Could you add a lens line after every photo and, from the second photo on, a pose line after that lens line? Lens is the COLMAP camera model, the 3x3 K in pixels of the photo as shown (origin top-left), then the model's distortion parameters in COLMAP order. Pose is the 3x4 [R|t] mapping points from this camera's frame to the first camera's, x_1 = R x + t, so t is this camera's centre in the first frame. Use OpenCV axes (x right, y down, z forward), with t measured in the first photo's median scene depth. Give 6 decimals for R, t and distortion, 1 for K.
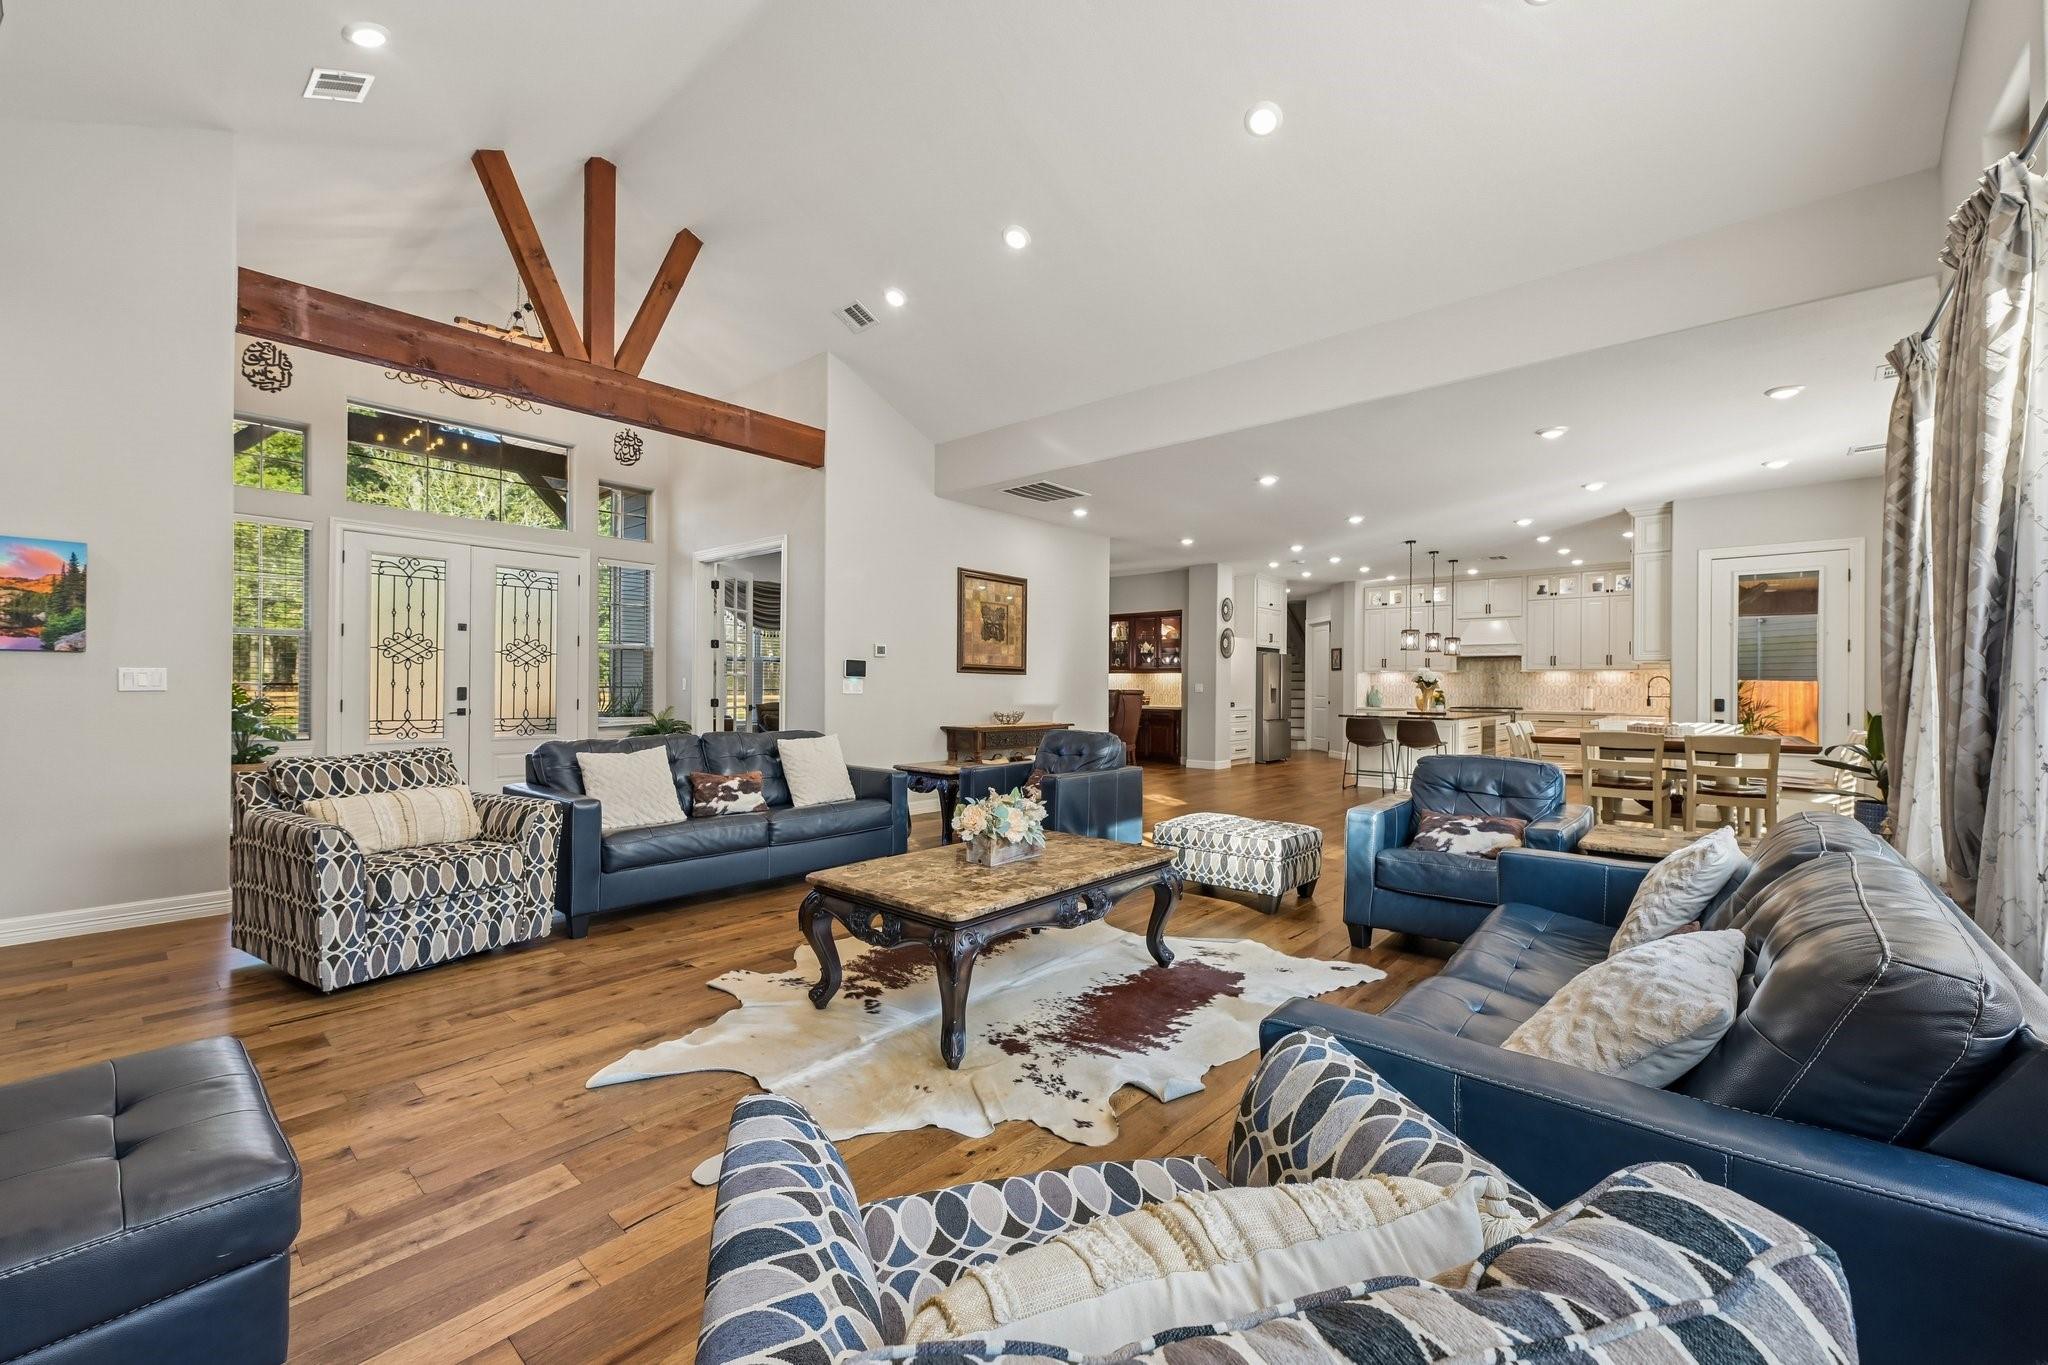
lens RADIAL K [[812.2, 0, 1022.1], [0, 812.2, 689.1], [0, 0, 1]] dist [-0.000618, 0.000411]
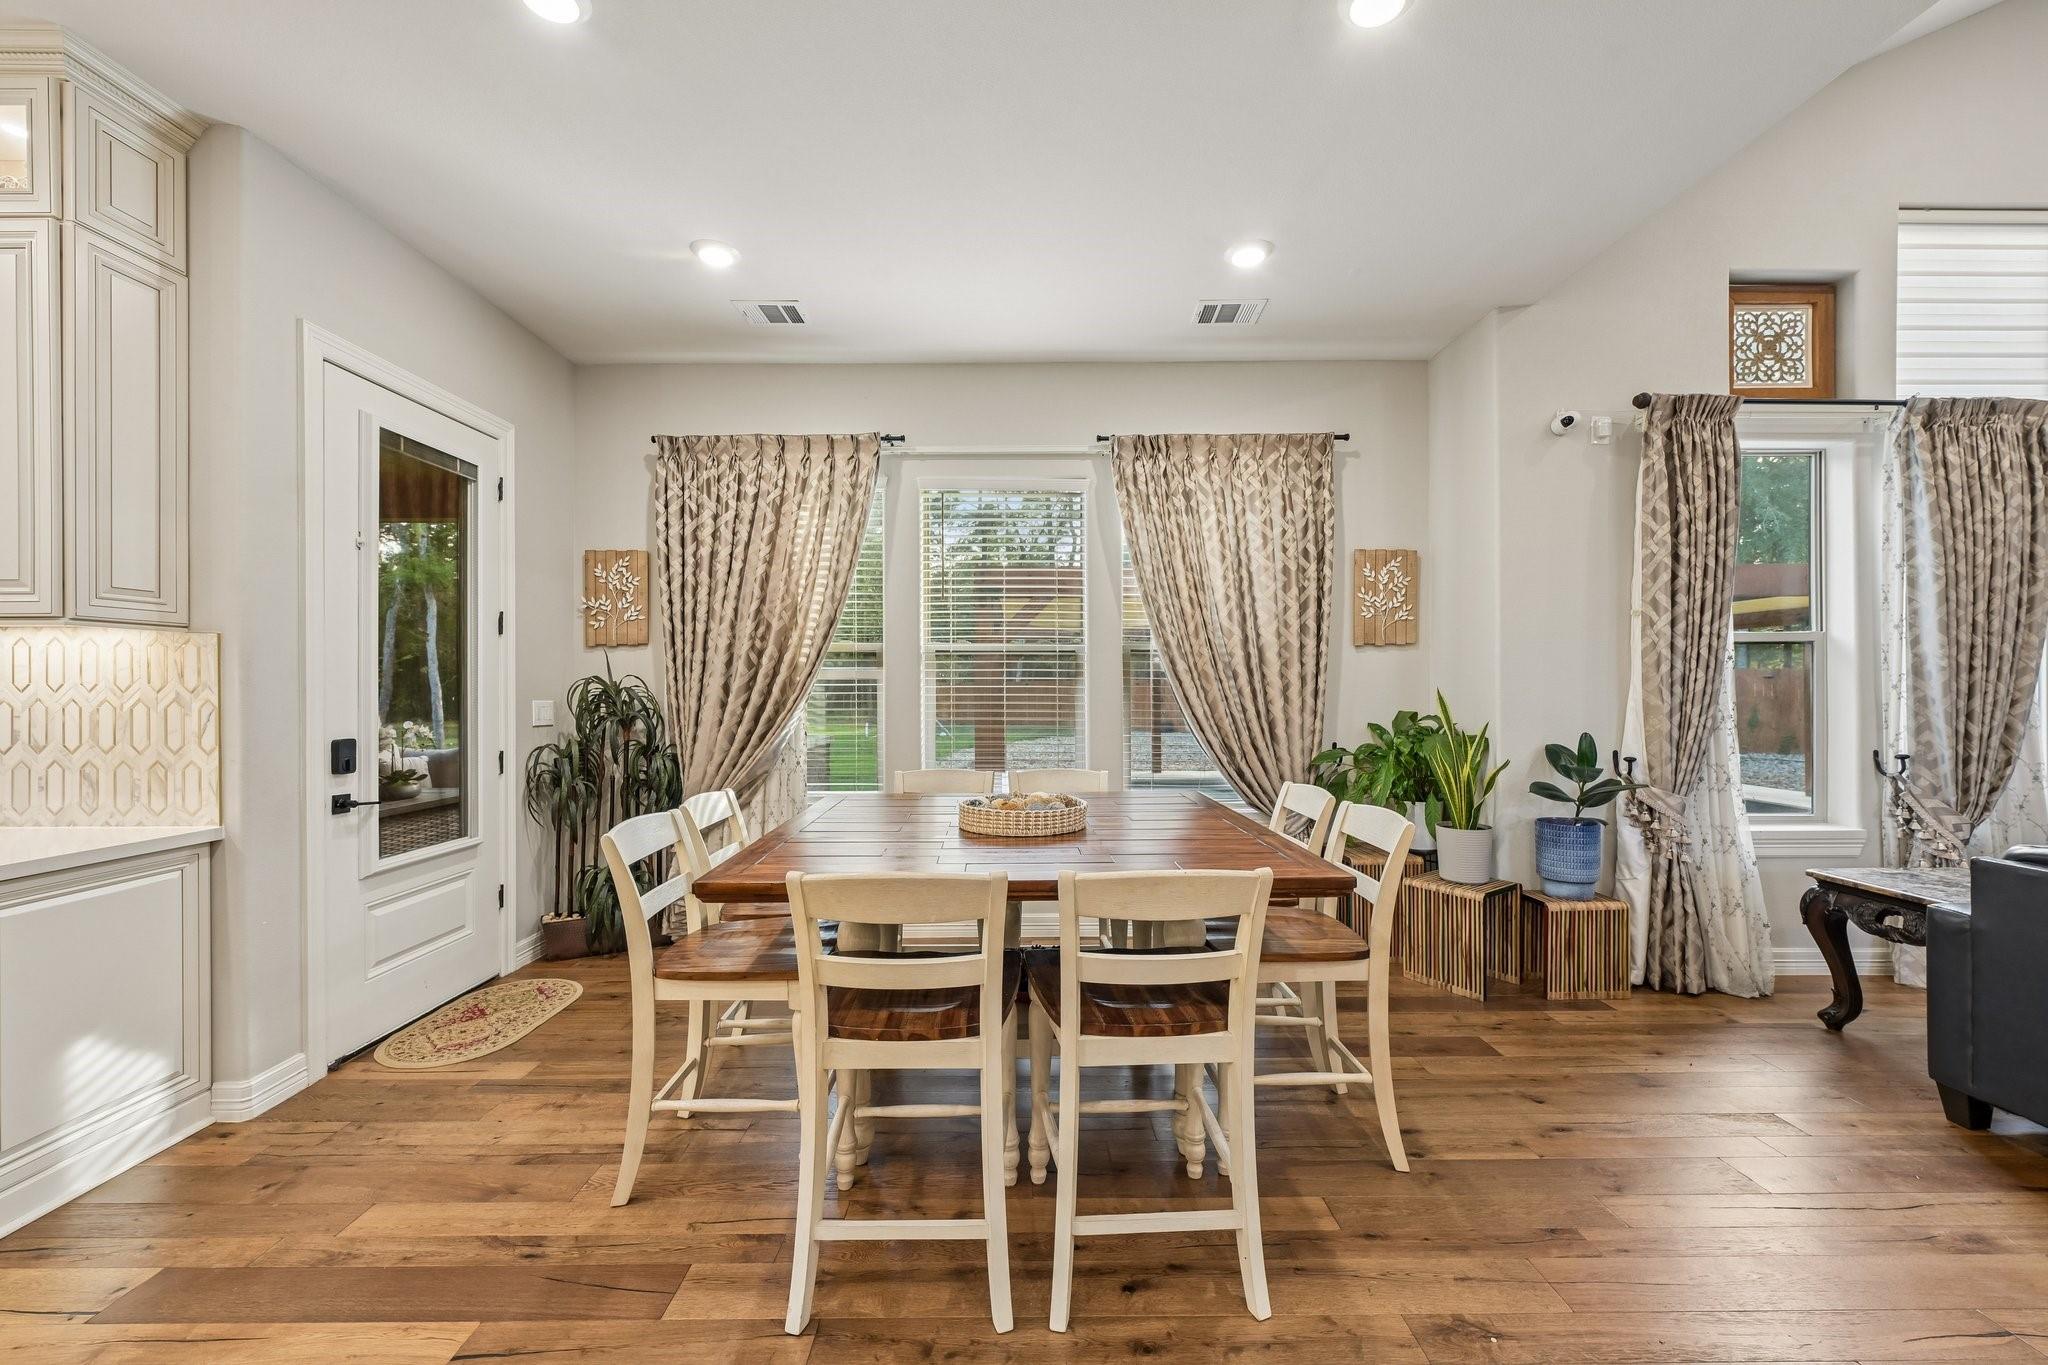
lens RADIAL K [[812.2, 0, 1021.9], [0, 812.2, 685.8], [0, 0, 1]] dist [-0.000618, 0.000411]
pose [[-0.669362, -0.006529, 0.742908, 0.224857], [-0.000618, 0.999966, 0.008231, -0.010186], [-0.742936, 0.005050, -0.669343, 0.620321]]
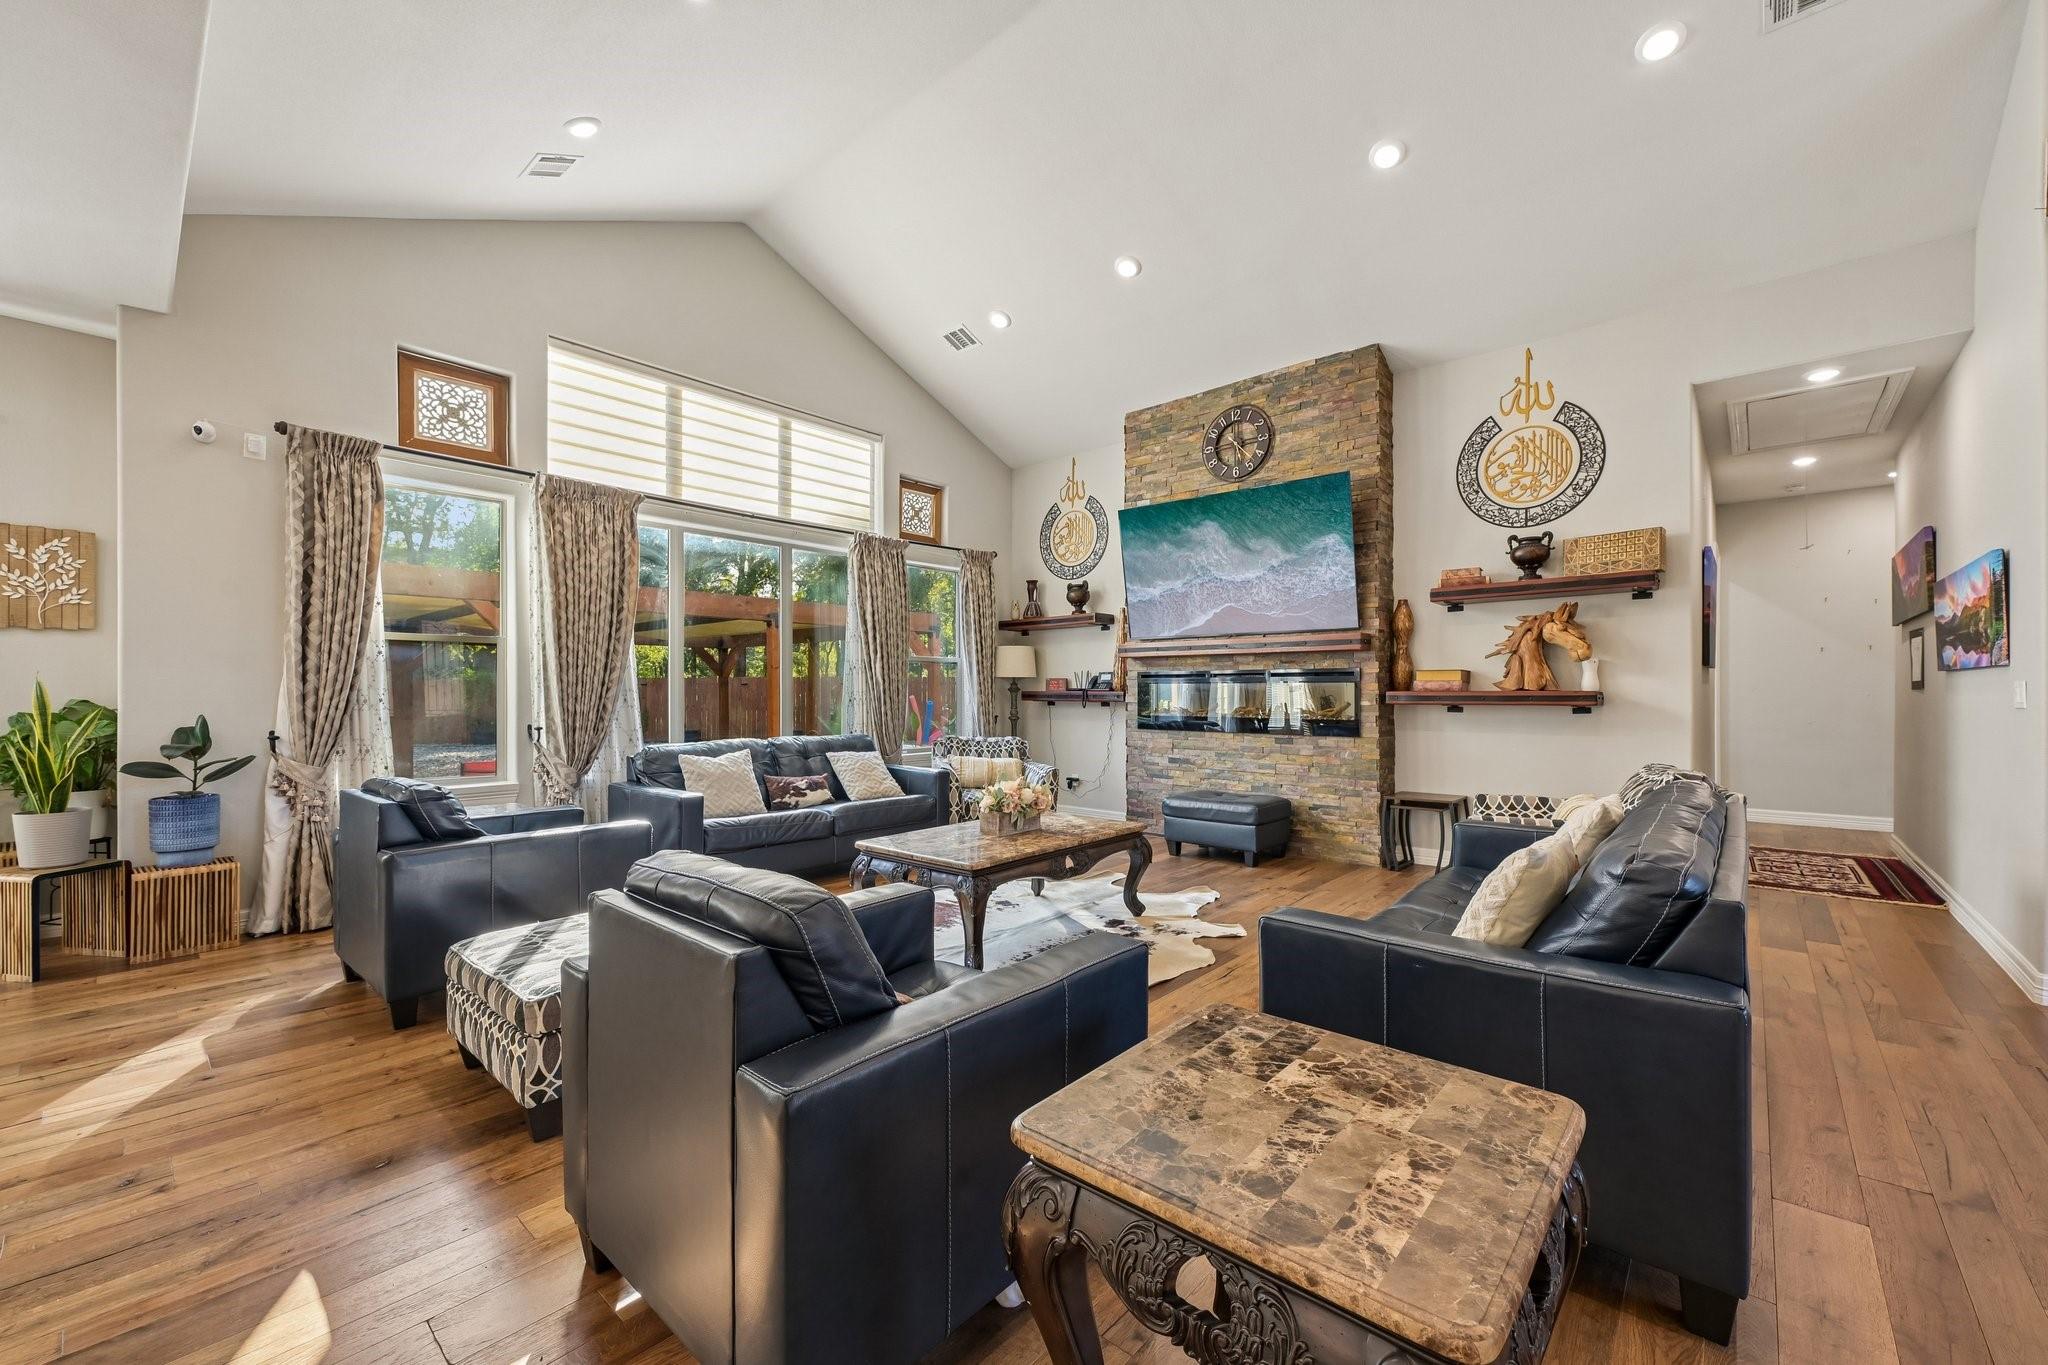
lens RADIAL K [[812.2, 0, 1016.6], [0, 812.2, 689.0], [0, 0, 1]] dist [-0.000618, 0.000411]
pose [[-0.999925, -0.007663, 0.009519, -0.013752], [-0.007672, 0.999970, -0.000921, -0.003687], [-0.009512, -0.000994, -0.999954, 0.594887]]
